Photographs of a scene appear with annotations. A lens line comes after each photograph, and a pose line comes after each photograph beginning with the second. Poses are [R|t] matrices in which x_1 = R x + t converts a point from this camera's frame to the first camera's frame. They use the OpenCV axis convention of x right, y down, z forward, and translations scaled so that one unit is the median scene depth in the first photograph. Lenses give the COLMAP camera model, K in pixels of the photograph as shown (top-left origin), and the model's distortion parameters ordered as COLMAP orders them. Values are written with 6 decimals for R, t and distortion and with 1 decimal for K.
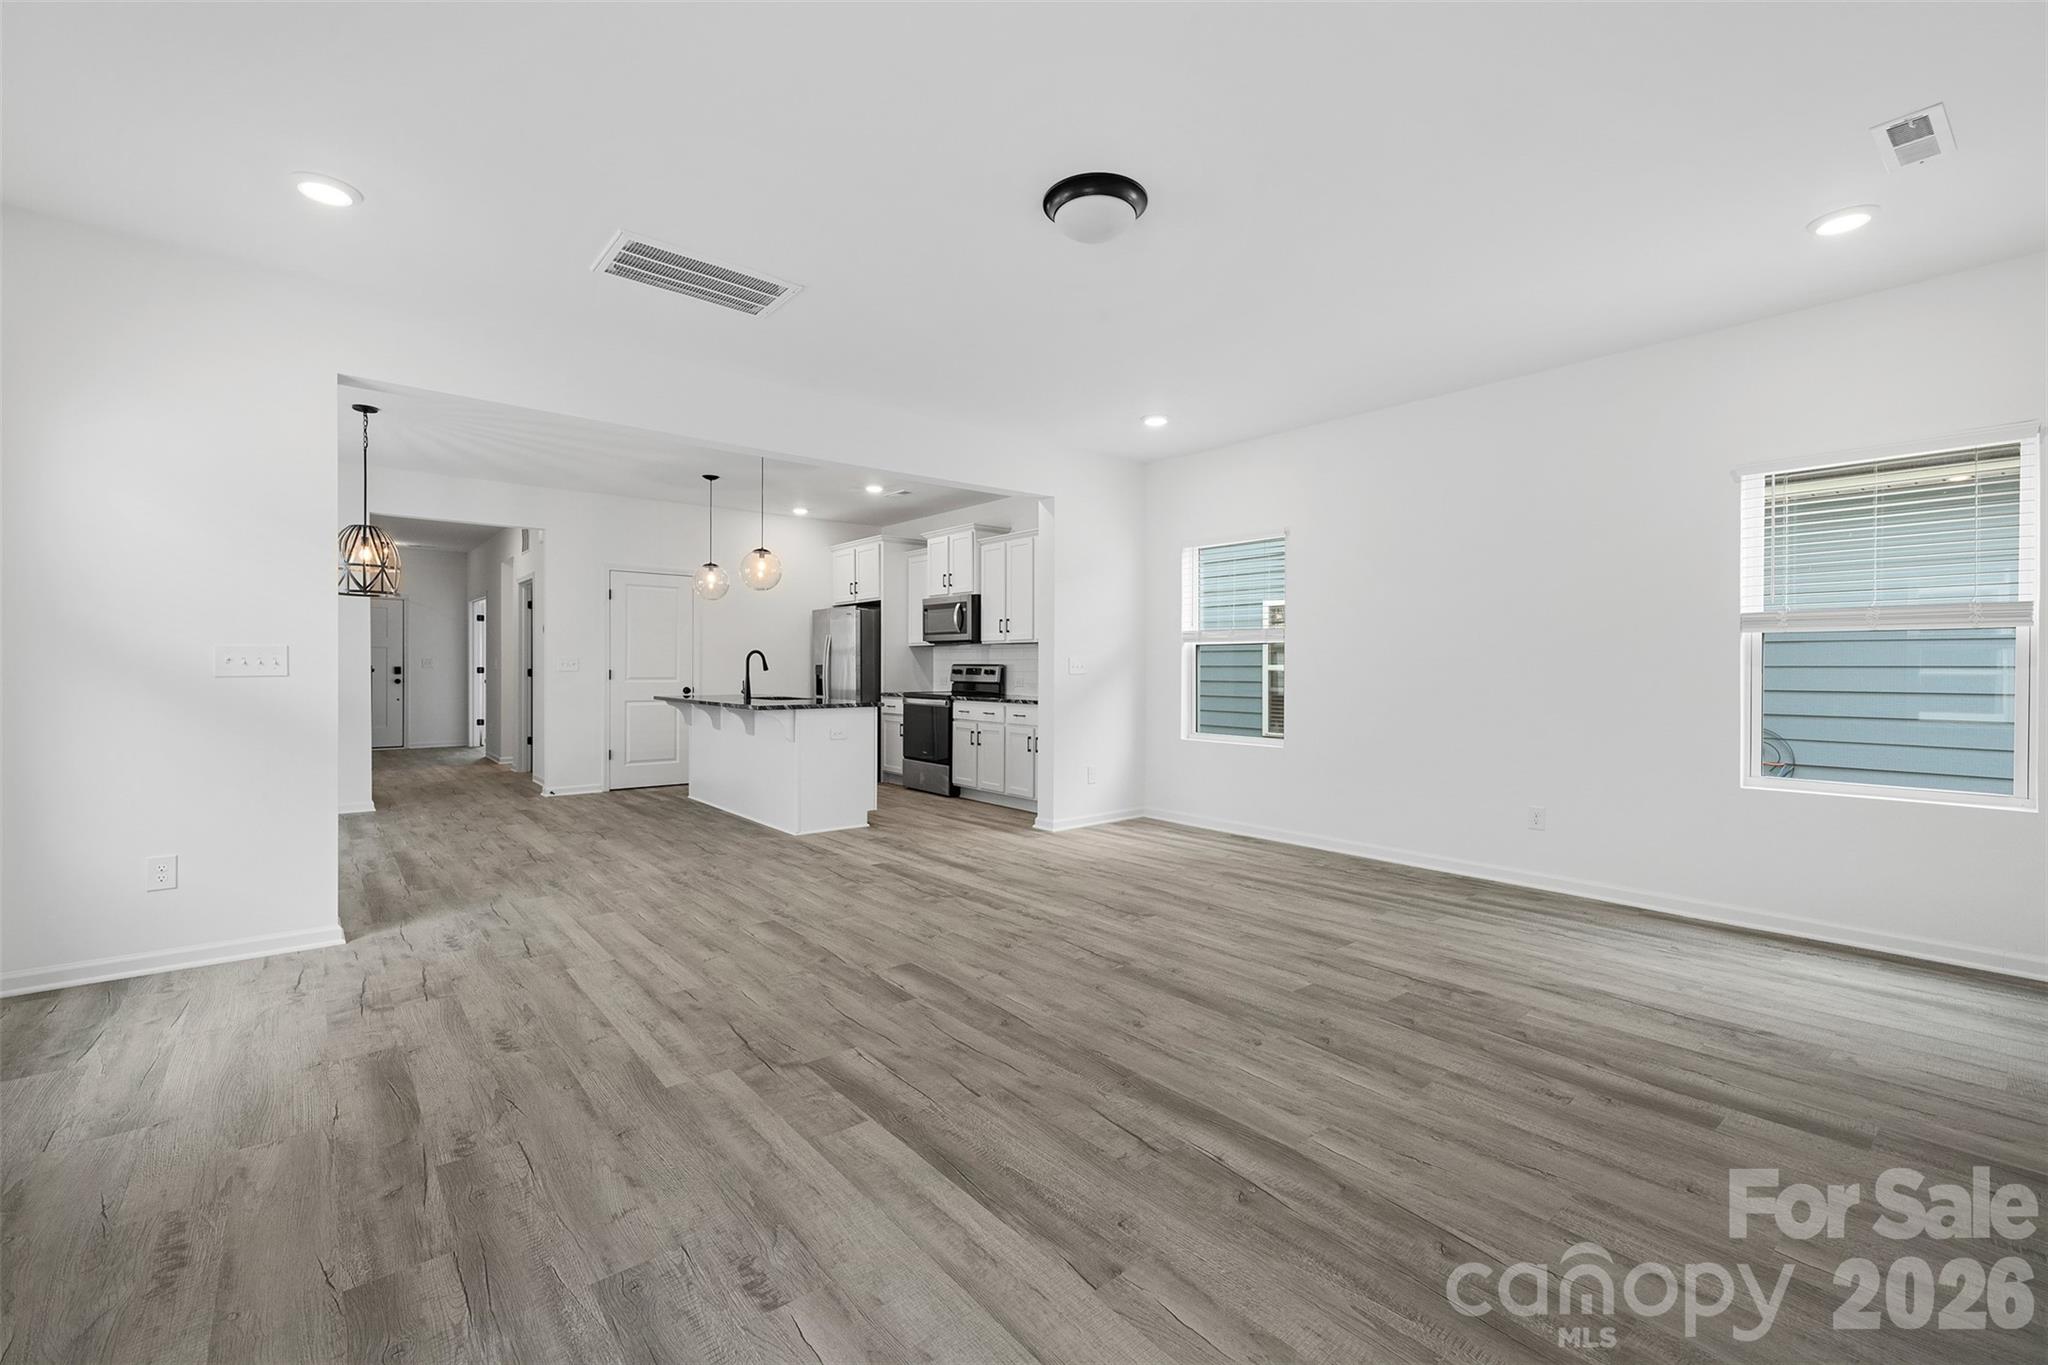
lens RADIAL K [[854.6, 0, 1027.9], [0, 854.6, 674.2], [0, 0, 1]] dist [0.000983, -0.000233]
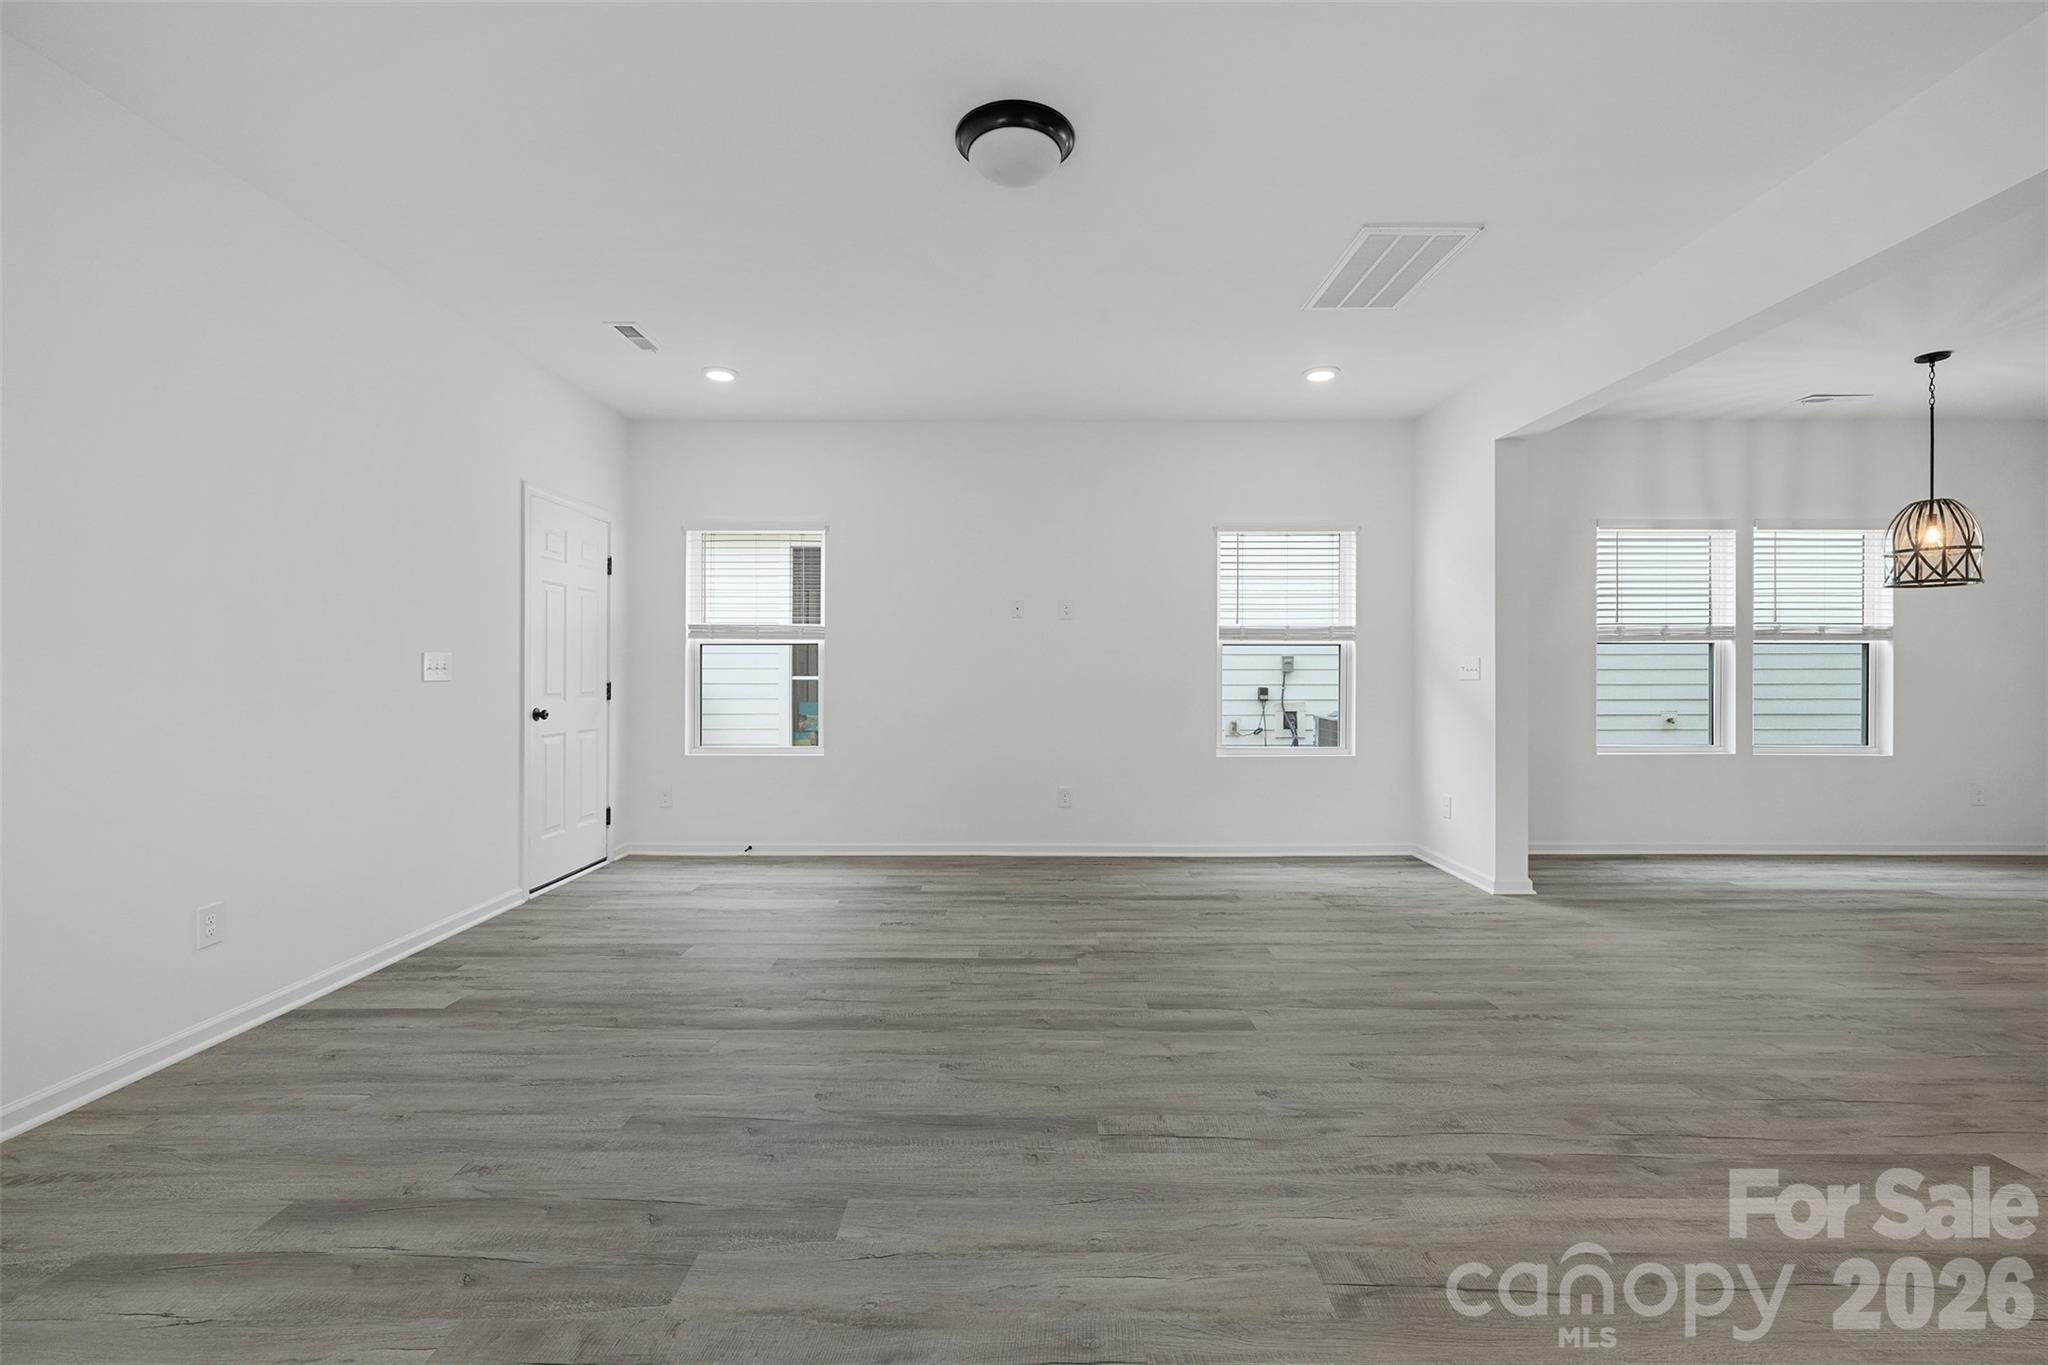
lens RADIAL K [[867.9, 0, 1023.3], [0, 867.9, 676.0], [0, 0, 1]] dist [0.001051, 0.000409]
pose [[-0.643932, -0.000899, -0.765083, 0.655175], [-0.008469, 0.999946, 0.005953, -0.004895], [0.765036, 0.010313, -0.643905, 1.388455]]
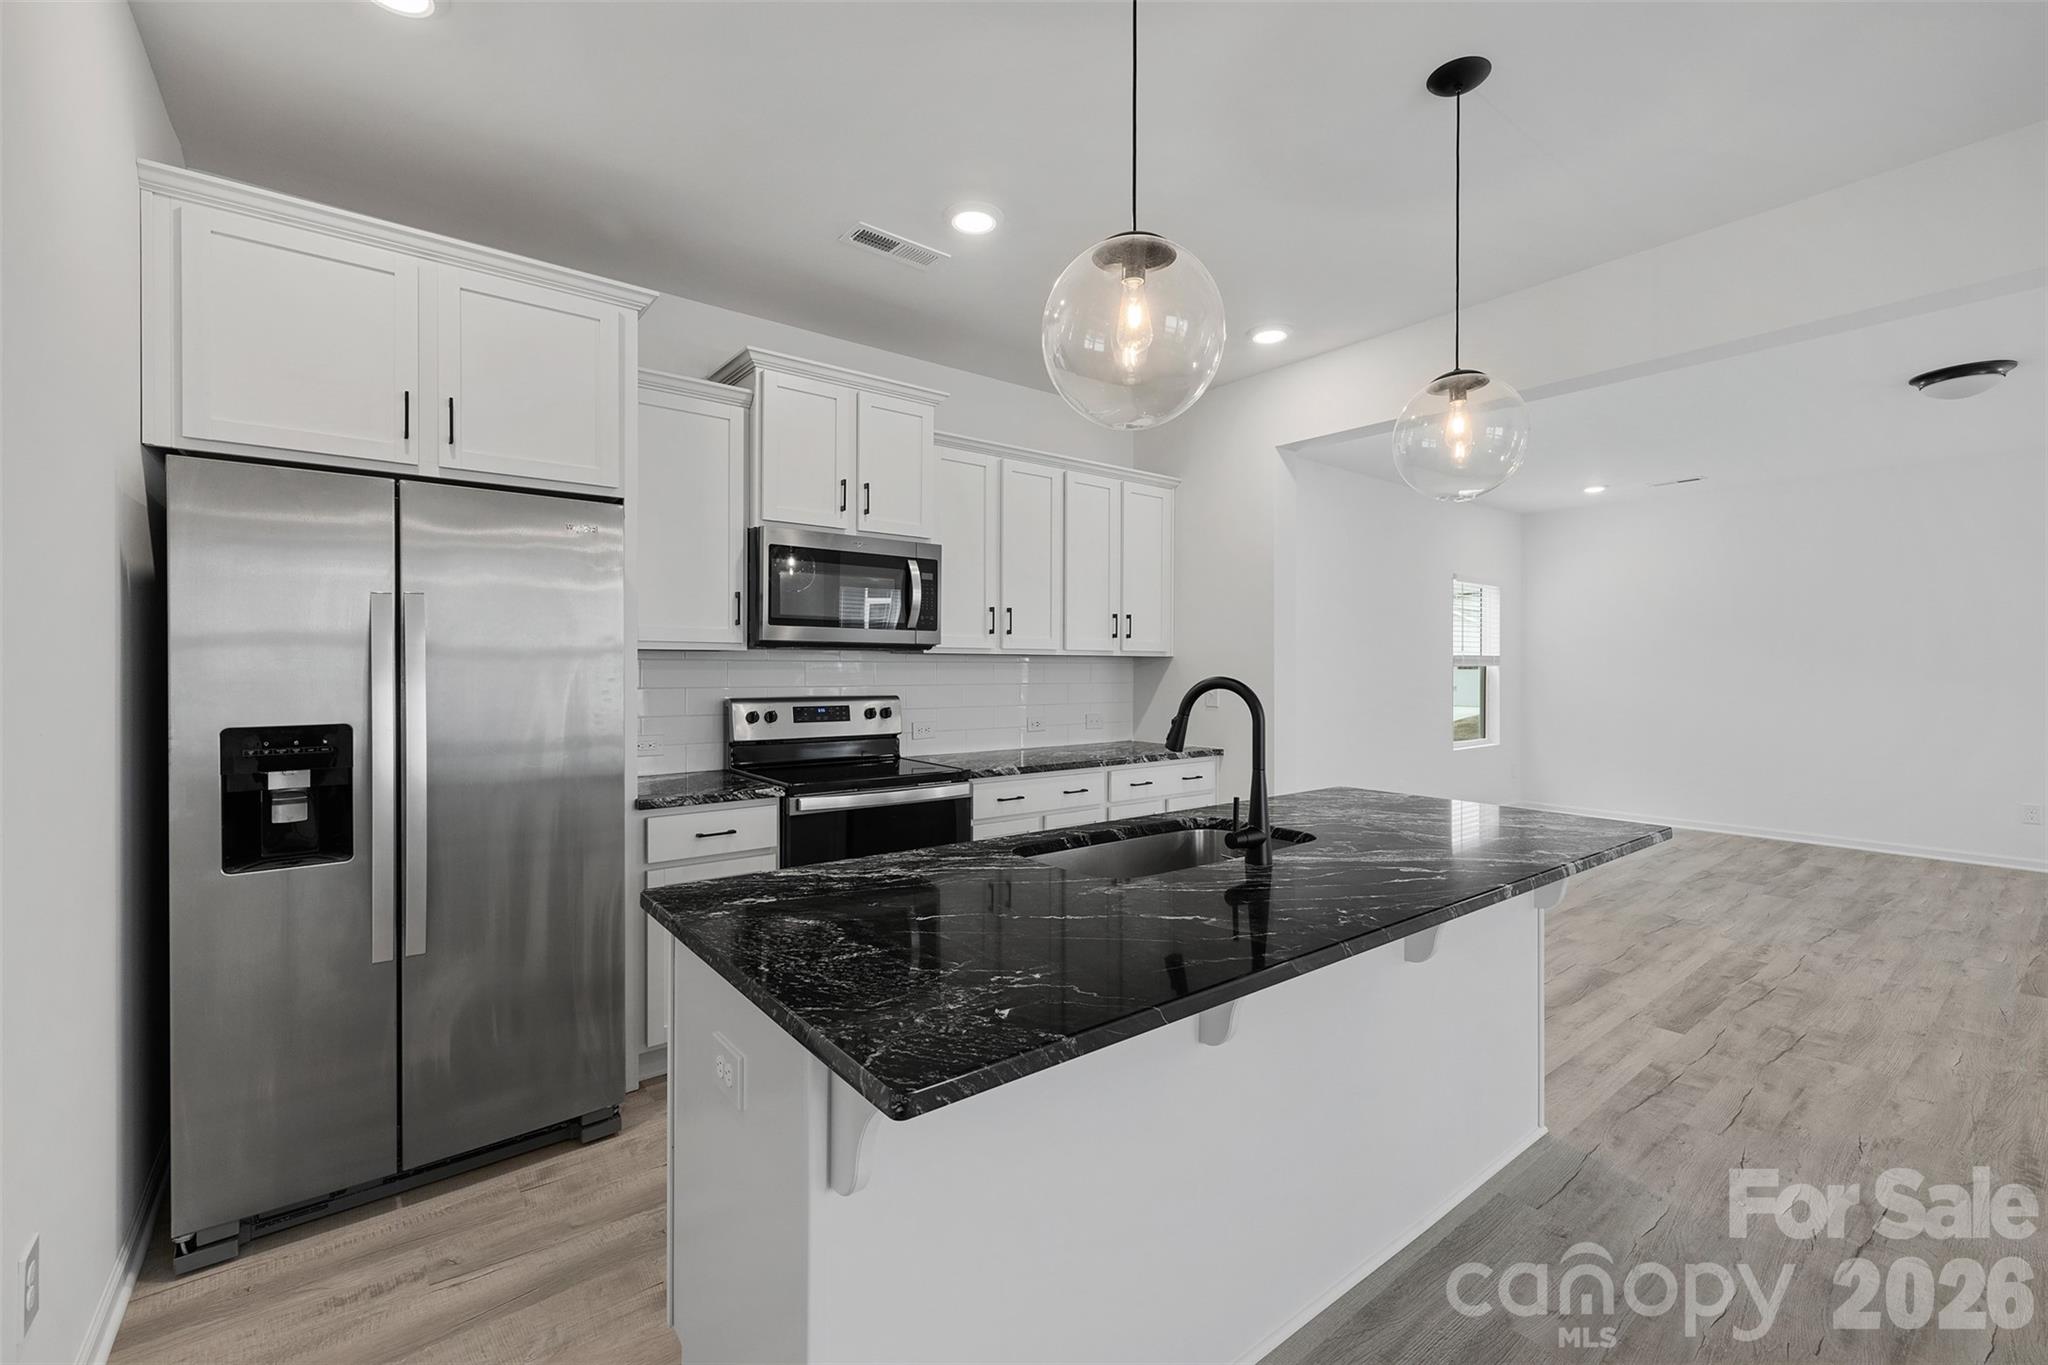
lens RADIAL K [[854.6, 0, 1027.9], [0, 854.6, 674.2], [0, 0, 1]] dist [0.000983, -0.000233]
pose [[0.034756, -0.009678, 0.999349, -1.230456], [0.007053, 0.999931, 0.009438, -0.065869], [-0.999371, 0.006721, 0.034822, 2.200302]]
